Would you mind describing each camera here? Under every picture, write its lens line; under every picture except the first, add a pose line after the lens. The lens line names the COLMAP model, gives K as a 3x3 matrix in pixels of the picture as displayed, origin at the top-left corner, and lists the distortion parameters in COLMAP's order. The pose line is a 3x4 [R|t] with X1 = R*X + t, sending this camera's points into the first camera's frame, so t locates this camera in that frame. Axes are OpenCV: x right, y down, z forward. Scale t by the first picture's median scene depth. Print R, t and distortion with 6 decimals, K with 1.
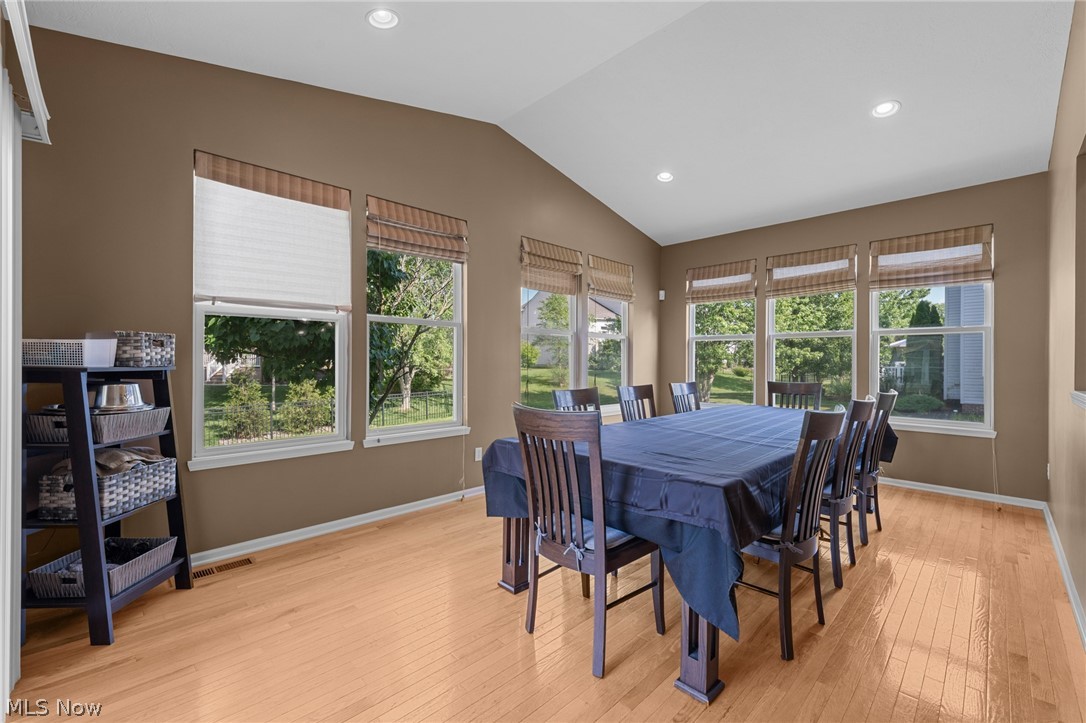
lens RADIAL K [[452.7, 0, 543.8], [0, 452.7, 360.3], [0, 0, 1]] dist [-0.002057, 0.000004]
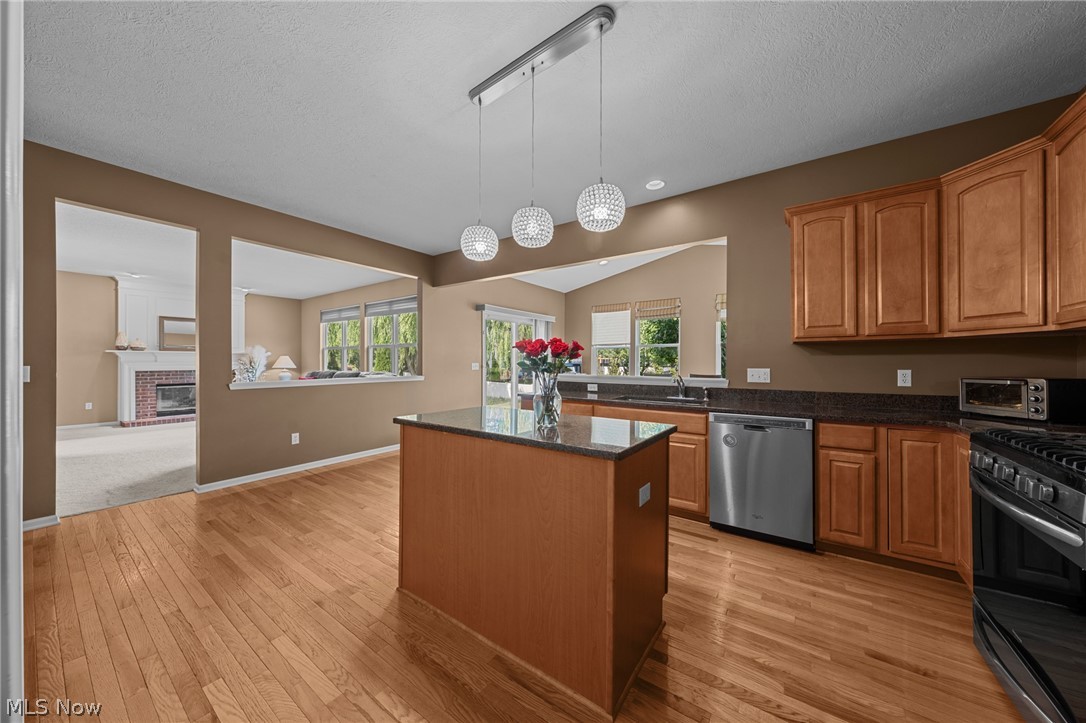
lens RADIAL K [[368.2, 0, 548.8], [0, 368.2, 360.8], [0, 0, 1]] dist [-0.002530, 0.000010]
pose [[0.181937, -0.004958, -0.983298, 2.526886], [-0.000678, 0.999986, -0.005167, 0.006365], [0.983310, 0.001607, 0.181931, 0.096526]]
